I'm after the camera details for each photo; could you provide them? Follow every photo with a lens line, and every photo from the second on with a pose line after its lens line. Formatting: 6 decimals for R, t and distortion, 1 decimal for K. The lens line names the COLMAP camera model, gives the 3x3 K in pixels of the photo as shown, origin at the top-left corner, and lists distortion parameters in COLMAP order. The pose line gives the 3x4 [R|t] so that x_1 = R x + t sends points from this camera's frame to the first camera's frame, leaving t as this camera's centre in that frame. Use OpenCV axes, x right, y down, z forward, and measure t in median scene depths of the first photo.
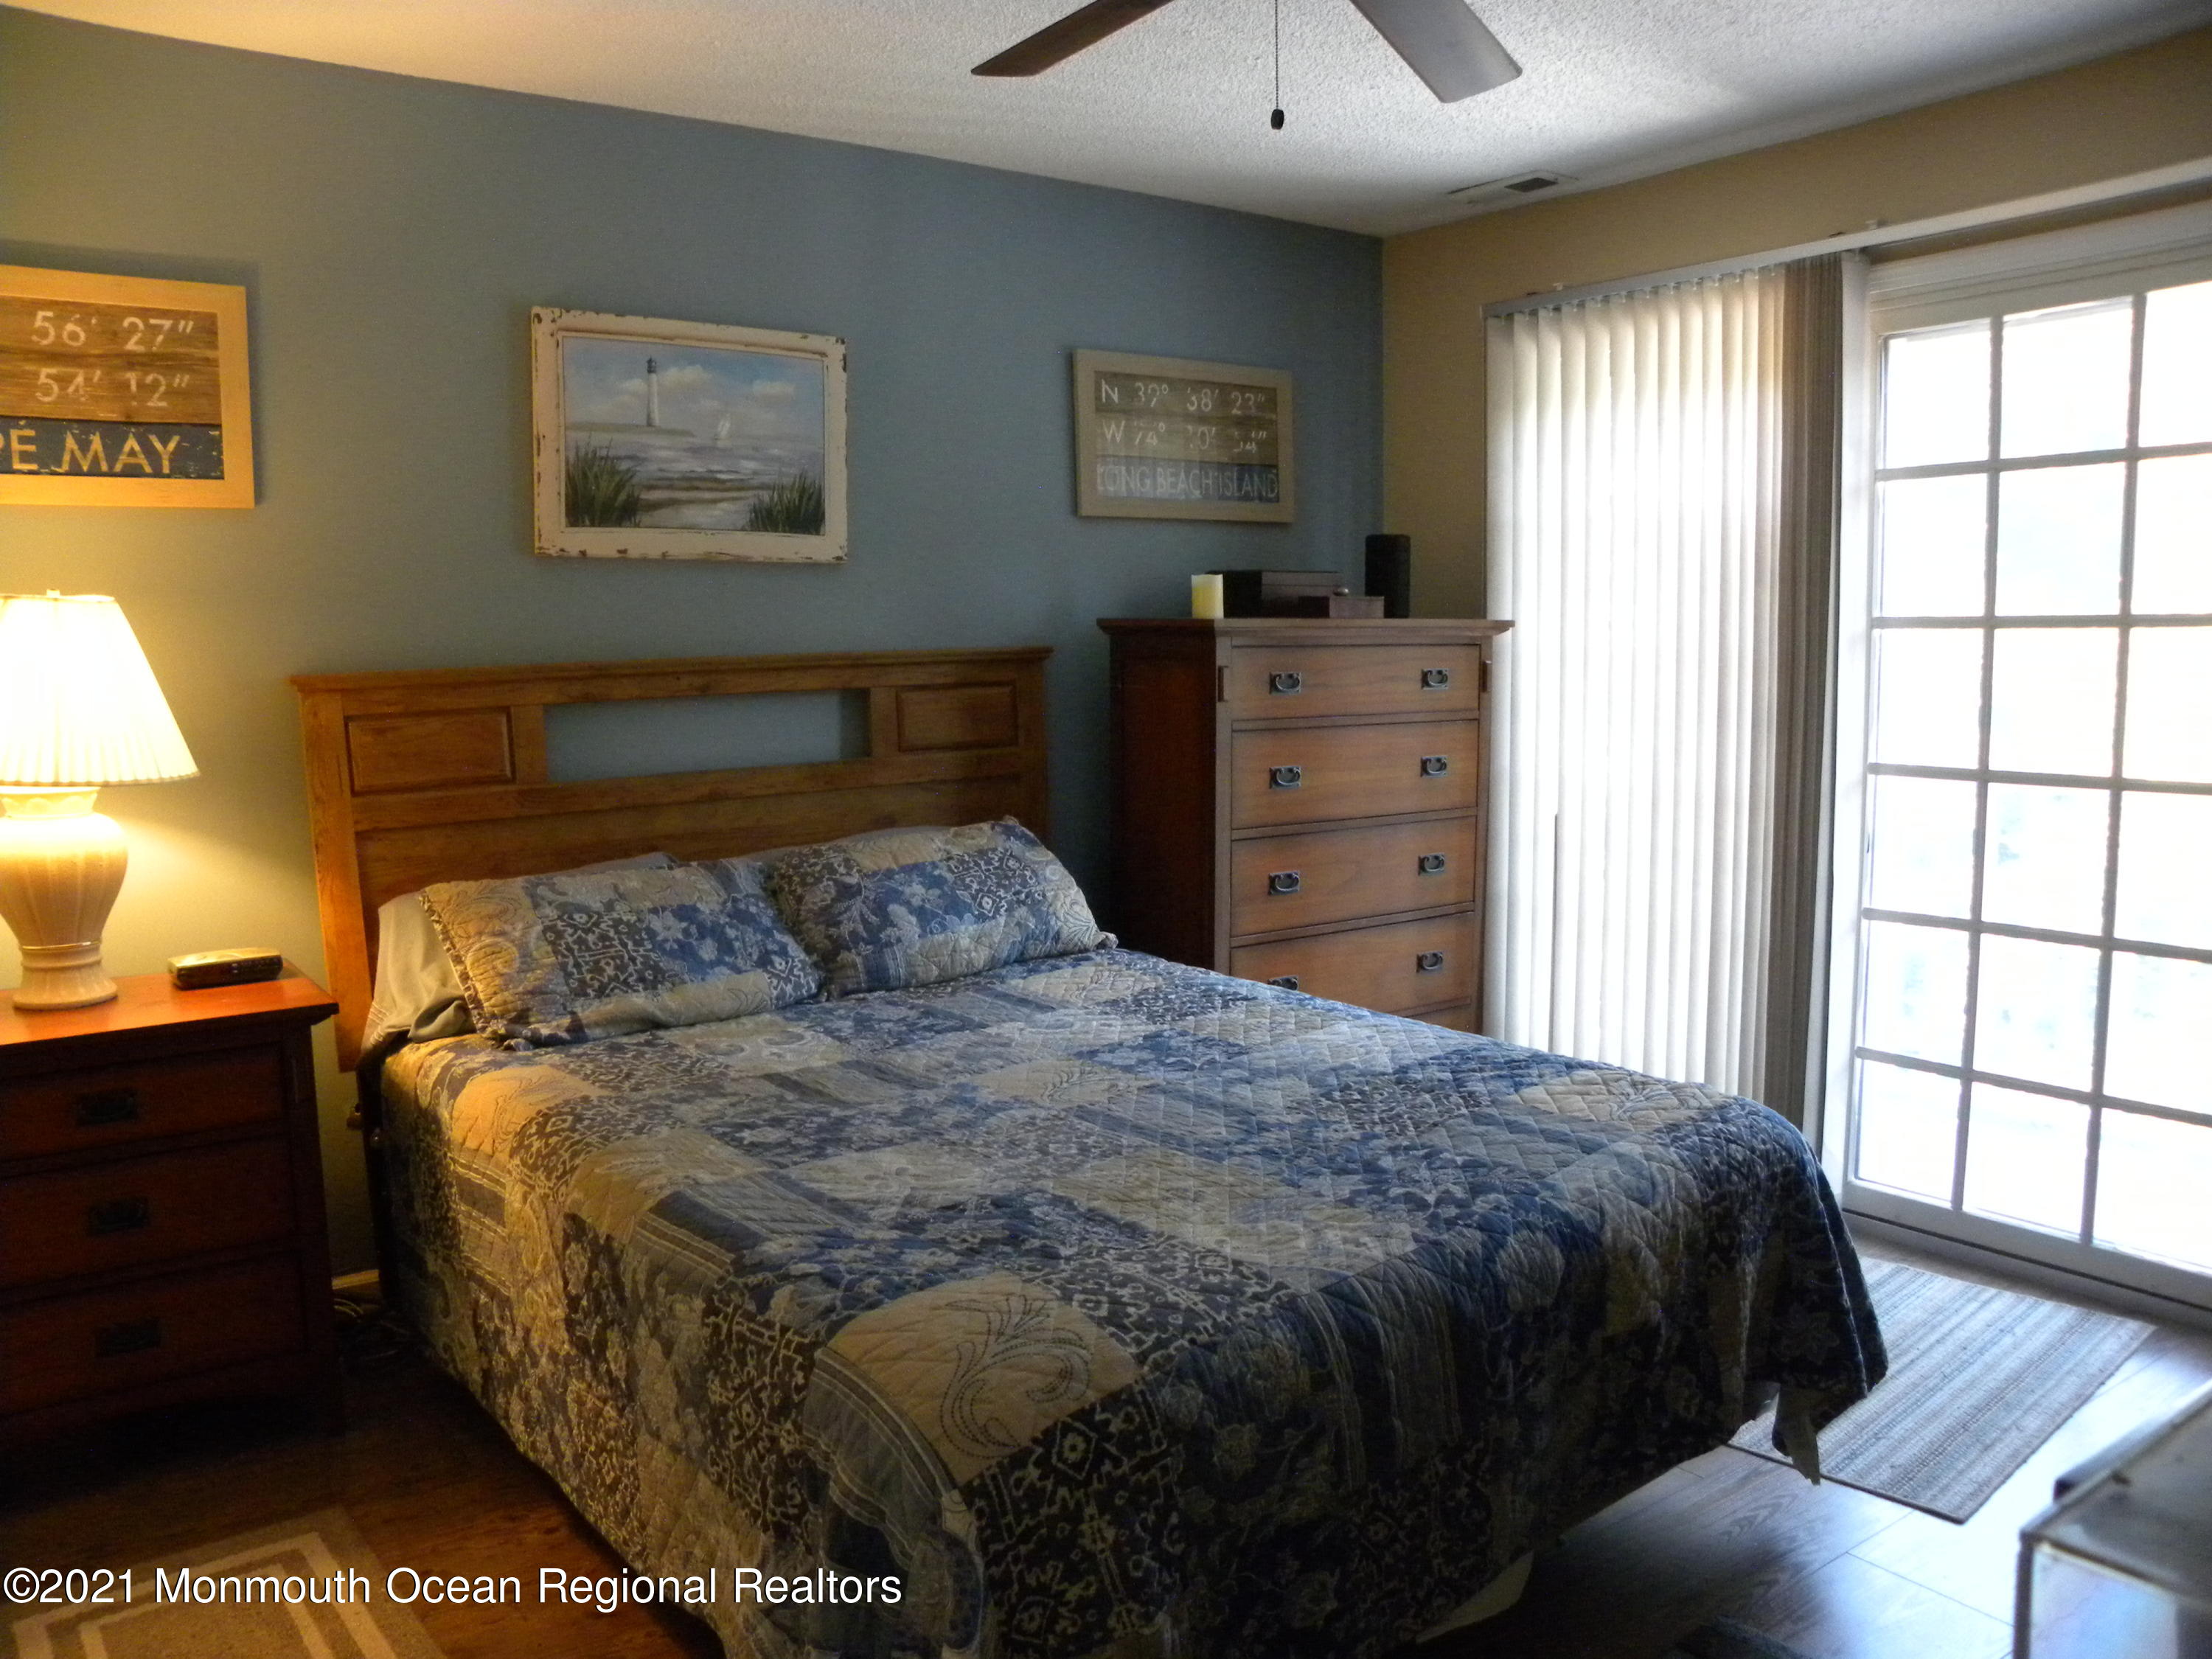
lens RADIAL K [[1676.7, 0, 1098.4], [0, 1676.7, 828.7], [0, 0, 1]] dist [-0.150883, 0.097613]
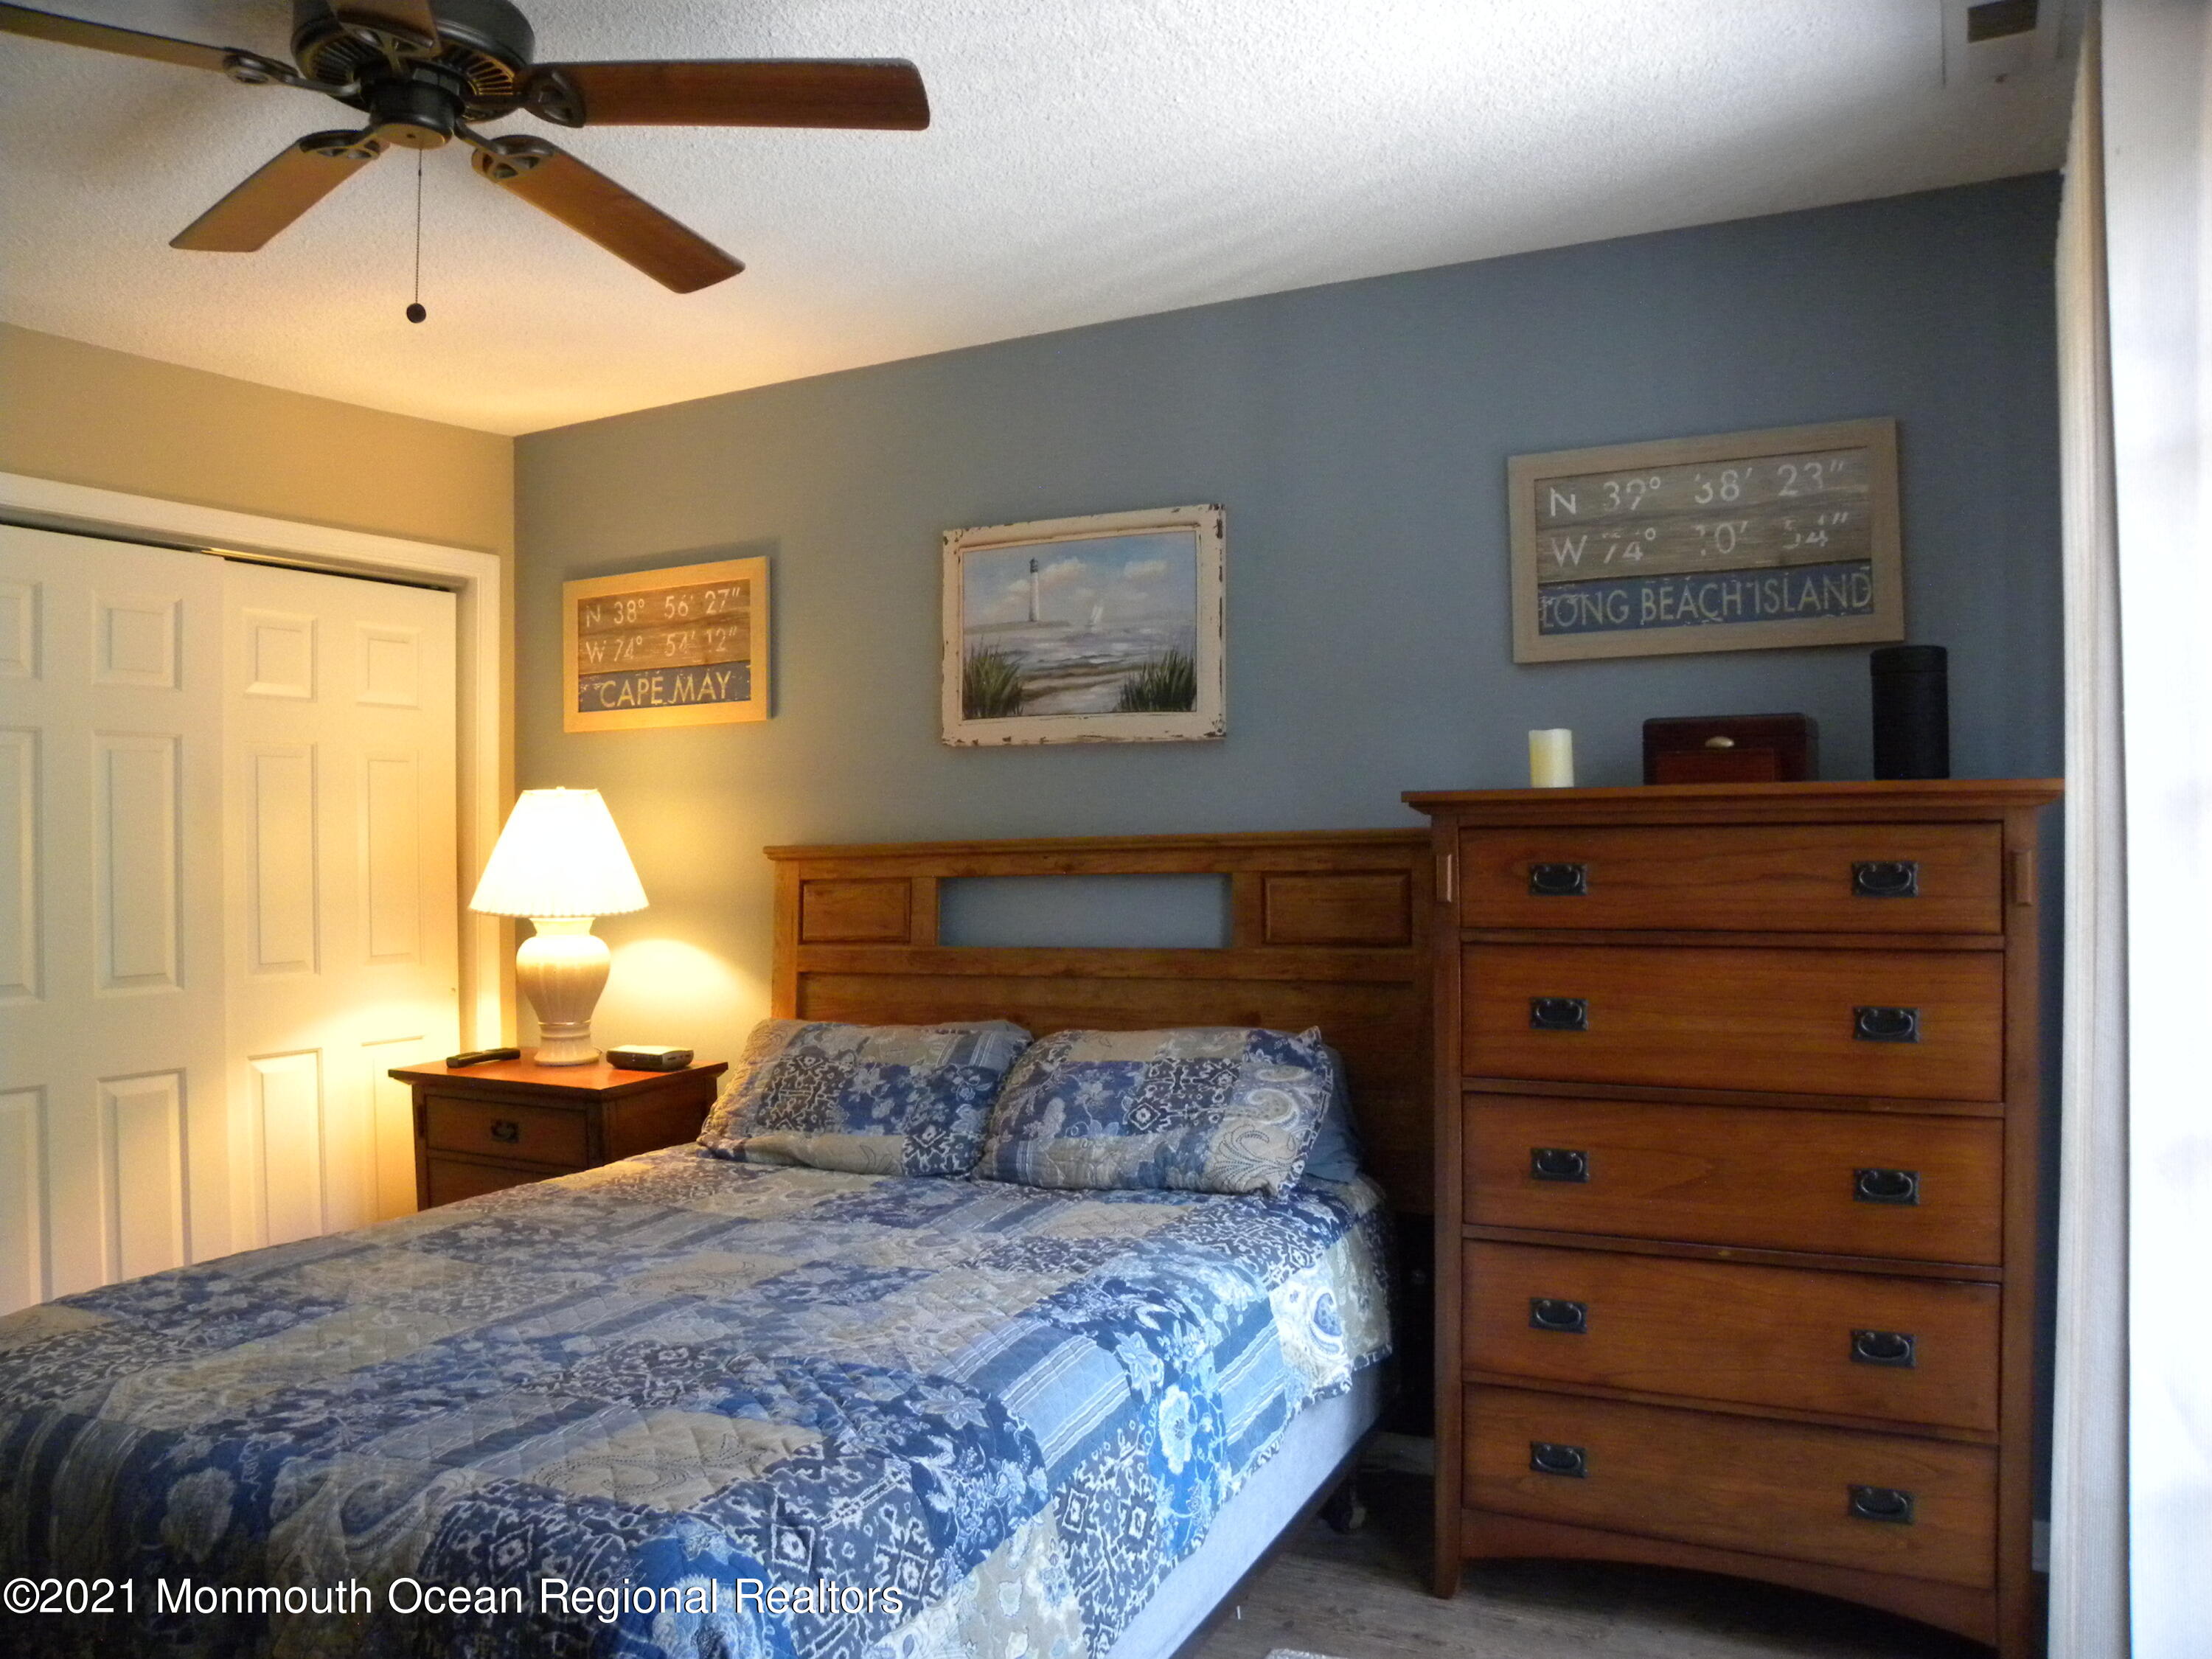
lens RADIAL K [[1676.7, 0, 1109.4], [0, 1676.7, 822.4], [0, 0, 1]] dist [-0.150883, 0.097613]
pose [[0.445794, -0.000384, -0.895135, 0.727450], [-0.091925, 0.994693, -0.046207, -0.068658], [0.890403, 0.102884, 0.443393, 0.575765]]
